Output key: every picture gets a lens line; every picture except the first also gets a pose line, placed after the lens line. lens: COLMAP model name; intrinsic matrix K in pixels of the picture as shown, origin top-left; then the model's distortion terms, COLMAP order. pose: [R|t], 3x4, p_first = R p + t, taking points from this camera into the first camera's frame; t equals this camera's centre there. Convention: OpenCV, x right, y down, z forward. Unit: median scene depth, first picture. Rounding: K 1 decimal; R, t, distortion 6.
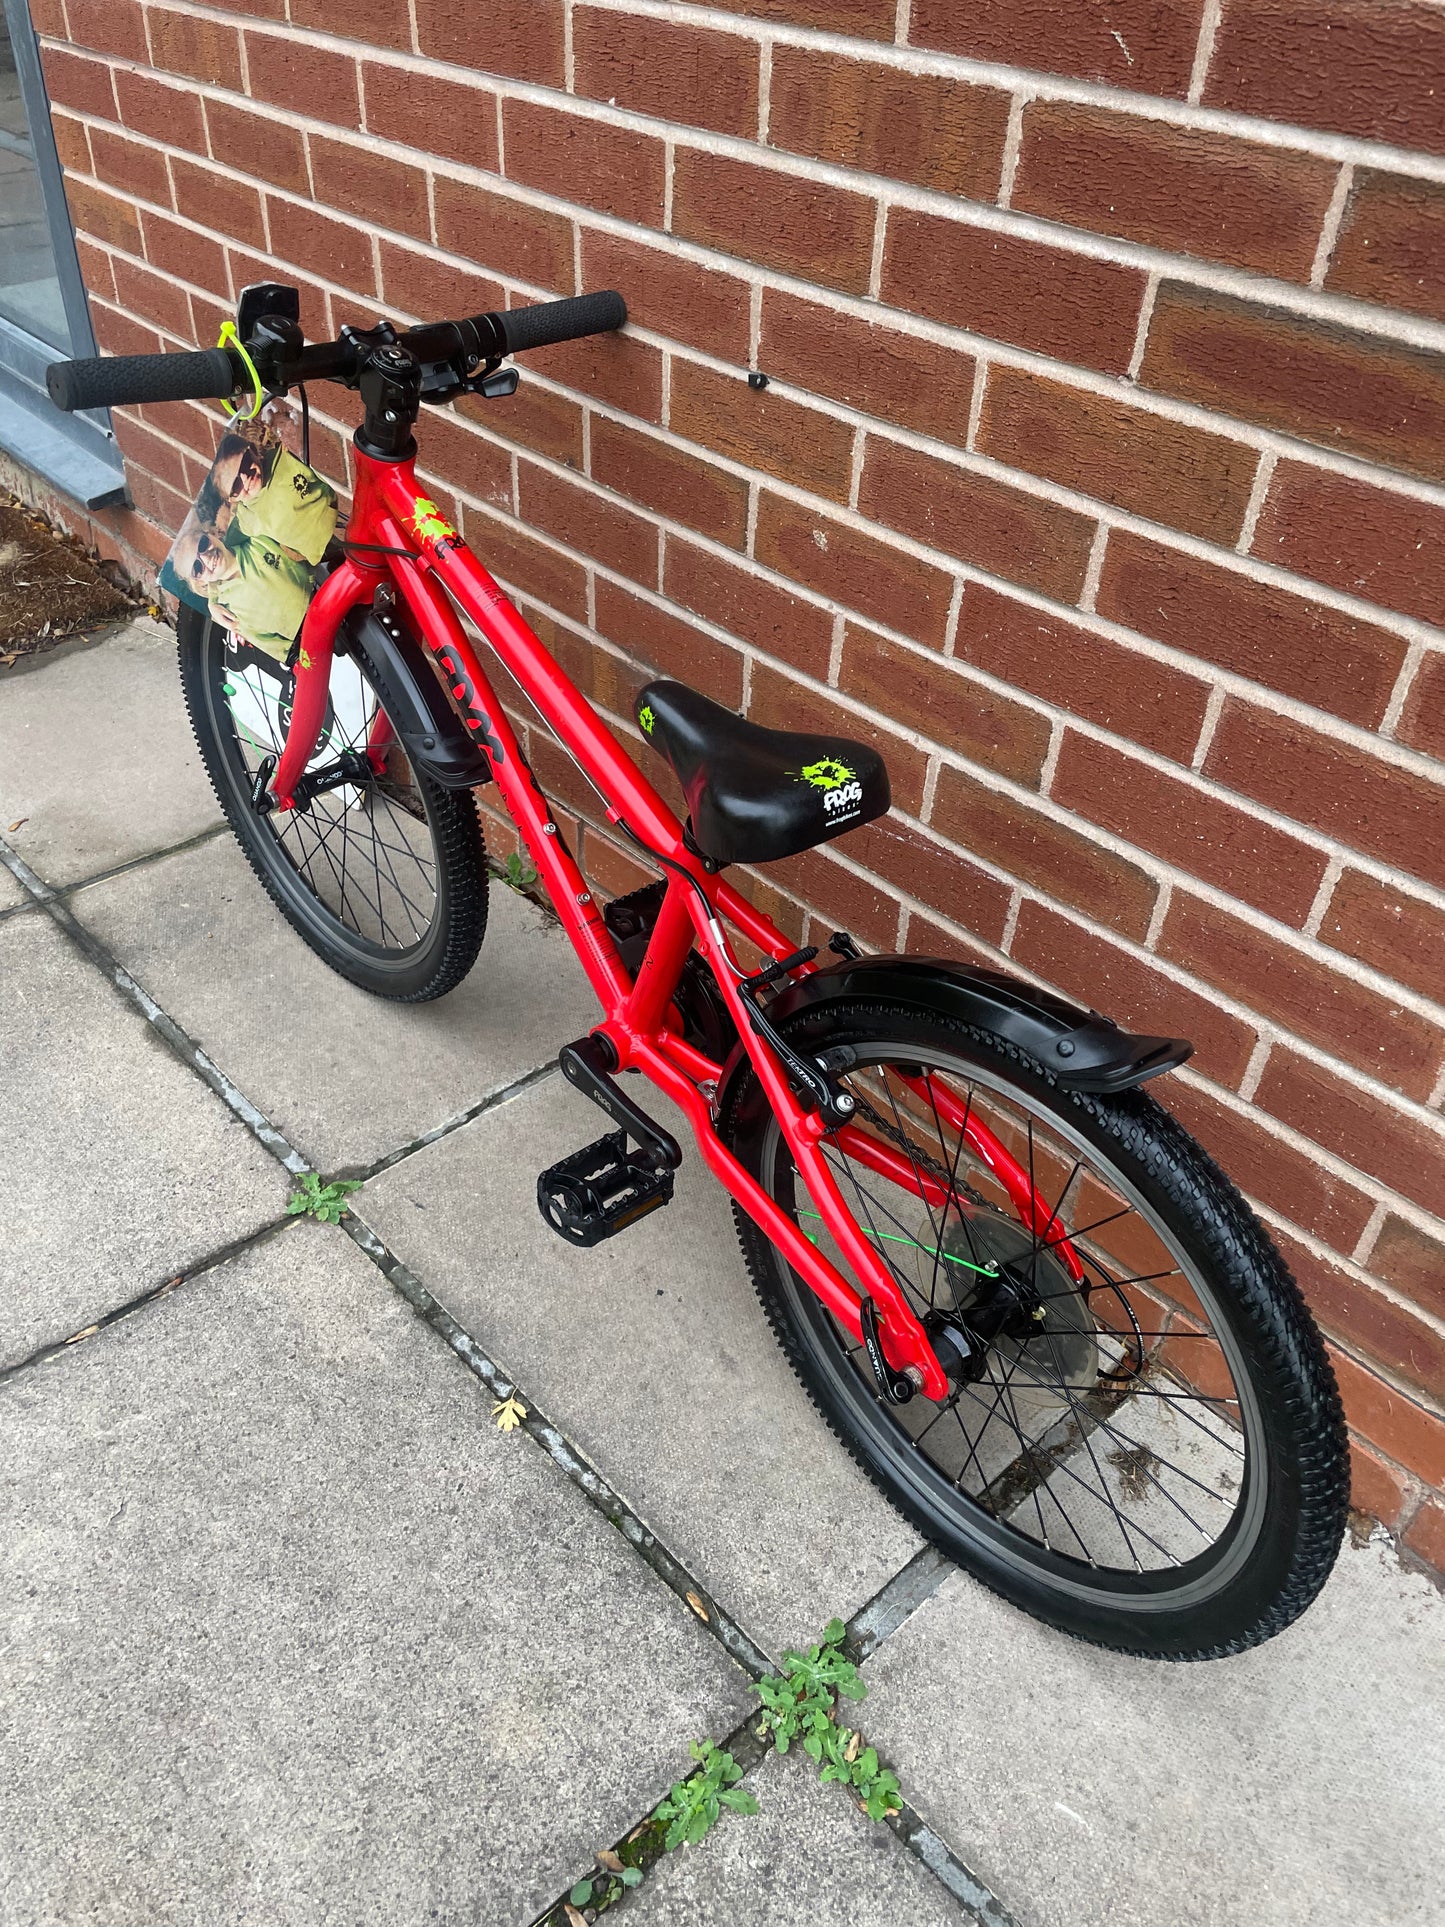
lens RADIAL K [[1461.1, 0, 717.6], [0, 1461.1, 953.6], [0, 0, 1]] dist [0.091374, -0.126134]
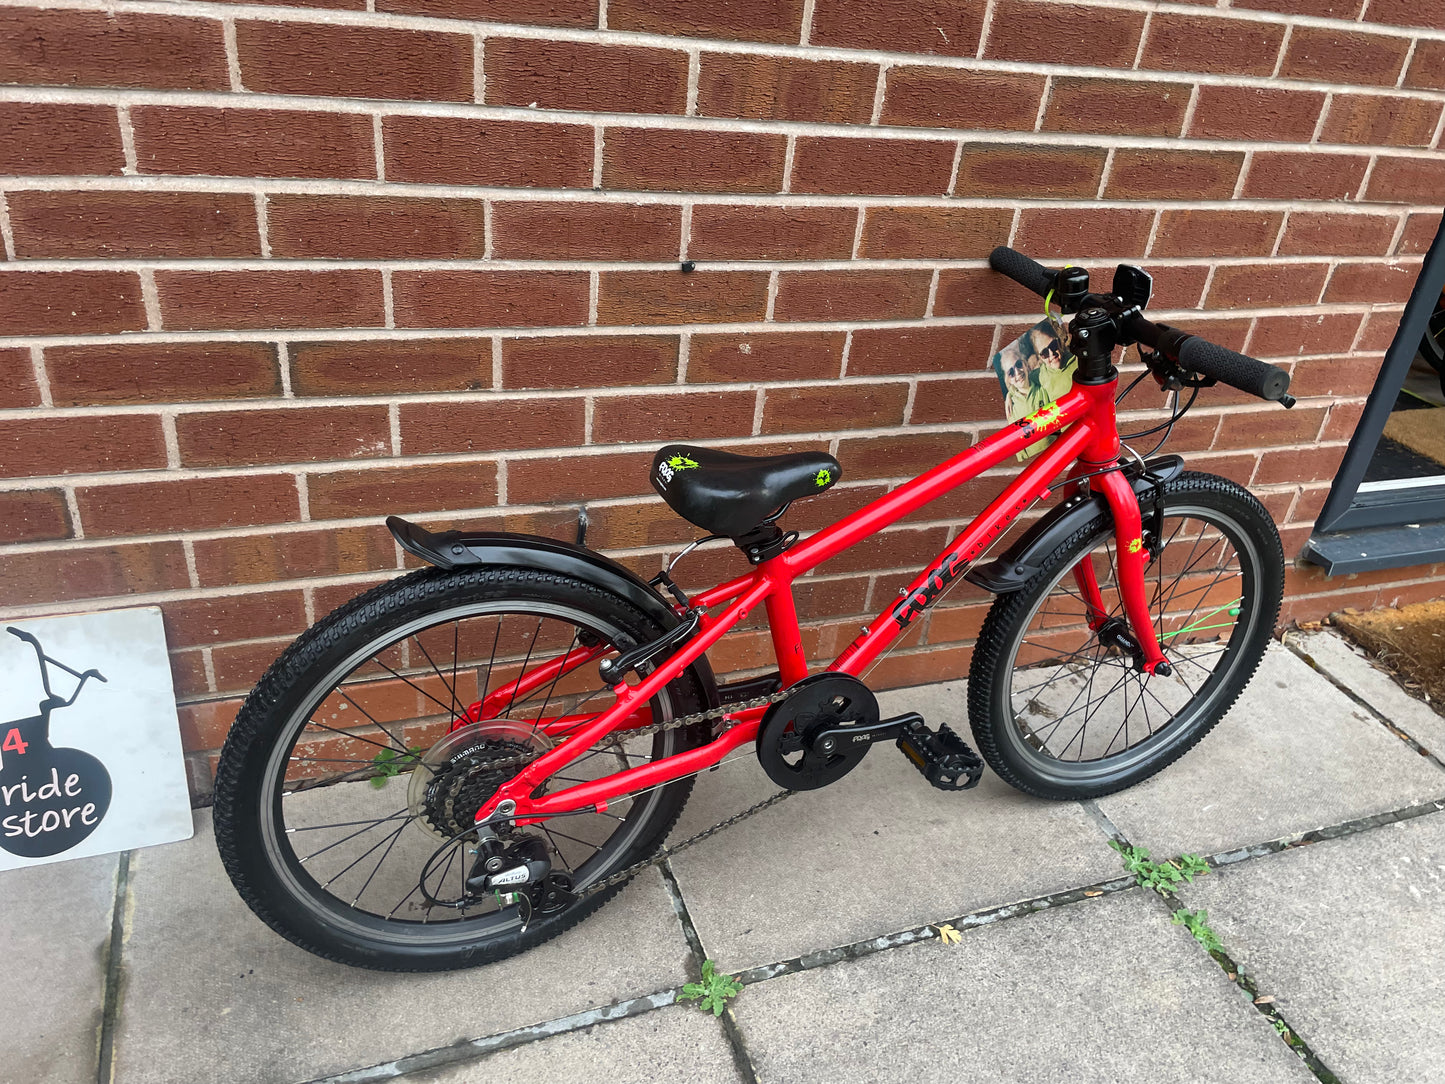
lens RADIAL K [[1095.6, 0, 738.7], [0, 1095.6, 542.1], [0, 0, 1]] dist [0.091374, -0.126134]
pose [[0.377502, -0.469854, 0.797953, -0.968920], [0.505632, 0.826500, 0.247455, -0.413728], [-0.775776, 0.310056, 0.549579, 0.453971]]
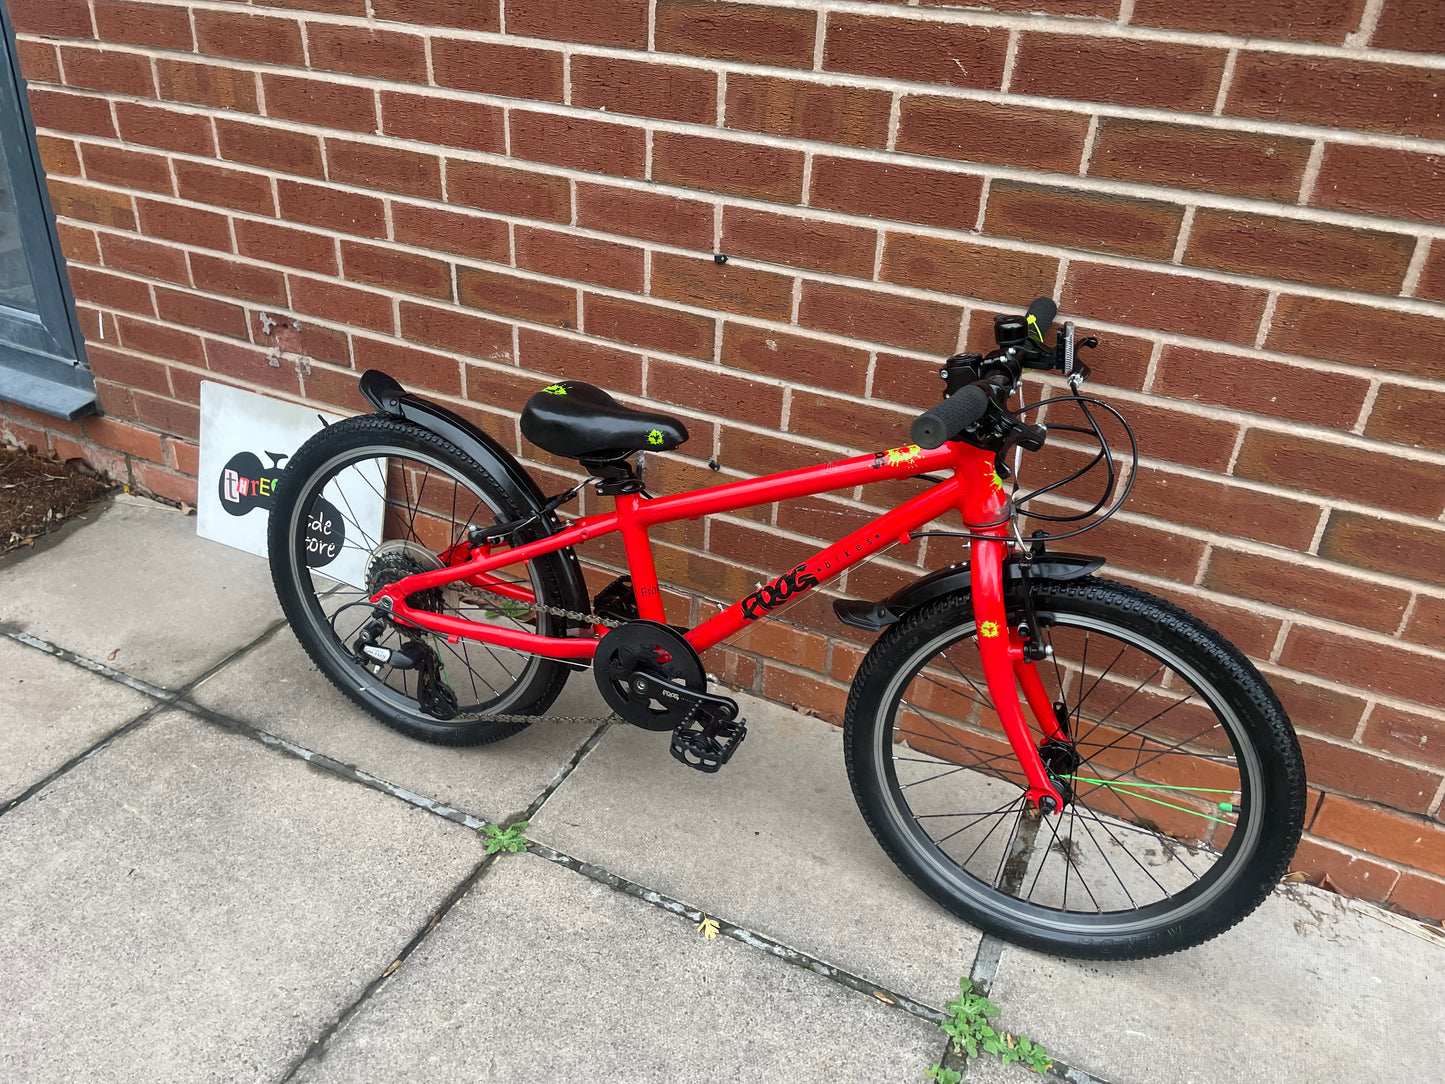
lens RADIAL K [[1095.6, 0, 712.9], [0, 1095.6, 541.8], [0, 0, 1]] dist [0.091374, -0.126134]
pose [[0.929545, -0.180984, 0.321232, -0.448526], [0.222346, 0.970149, -0.096812, 0.043810], [-0.294122, 0.161416, 0.942039, -0.126192]]
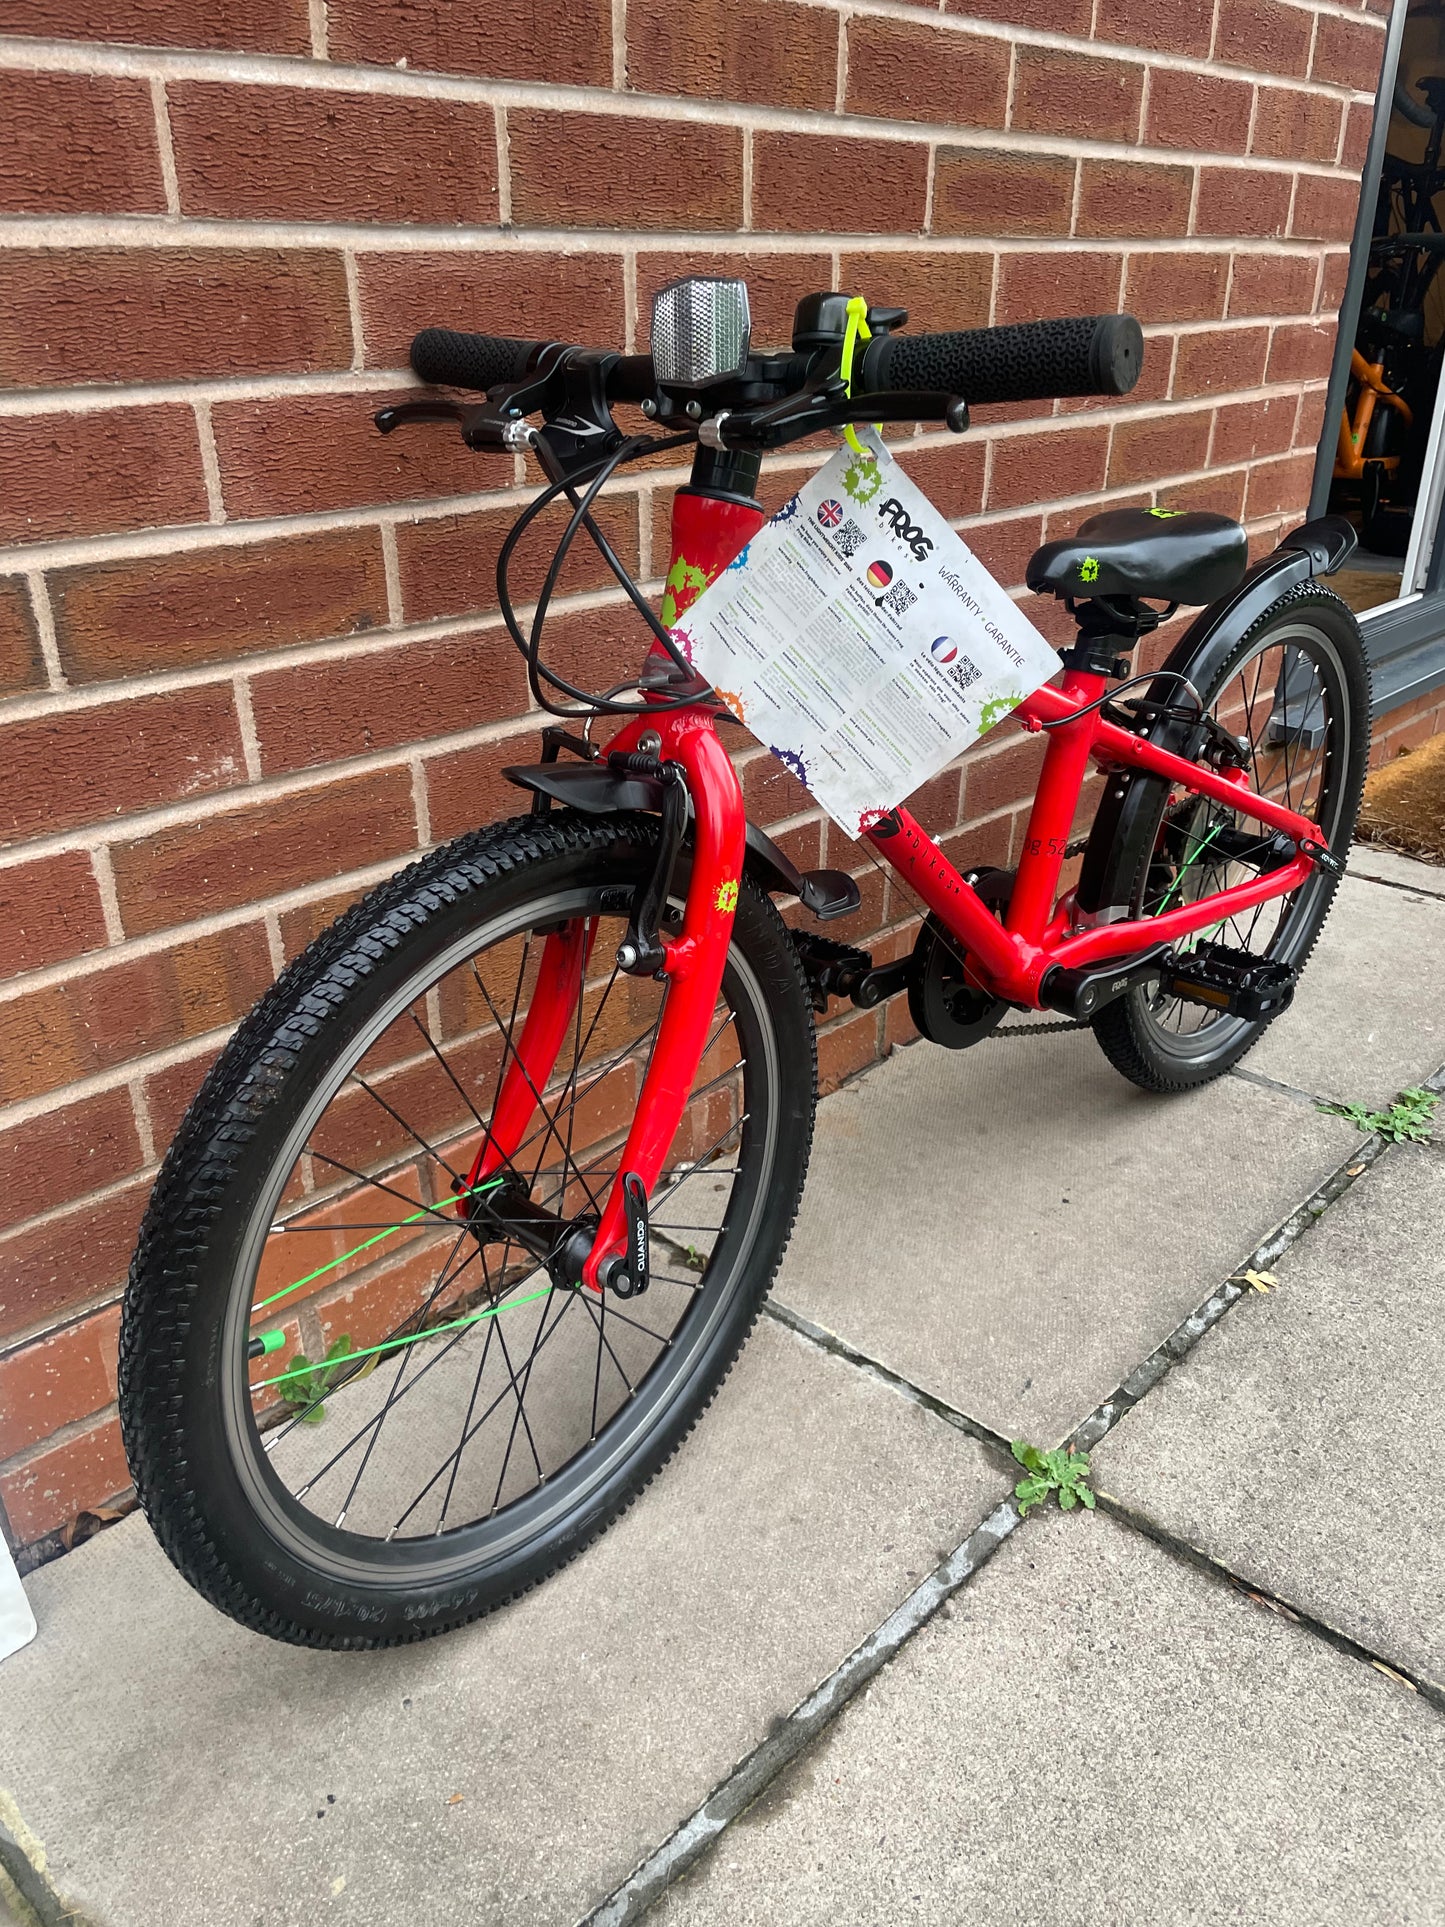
lens RADIAL K [[1461.1, 0, 722.6], [0, 1461.1, 981.0], [0, 0, 1]] dist [0.091374, -0.126134]
pose [[-0.073181, -0.478671, 0.874939, -0.938775], [0.617628, 0.667065, 0.416605, -0.487964], [-0.783058, 0.570874, 0.246824, 0.969051]]
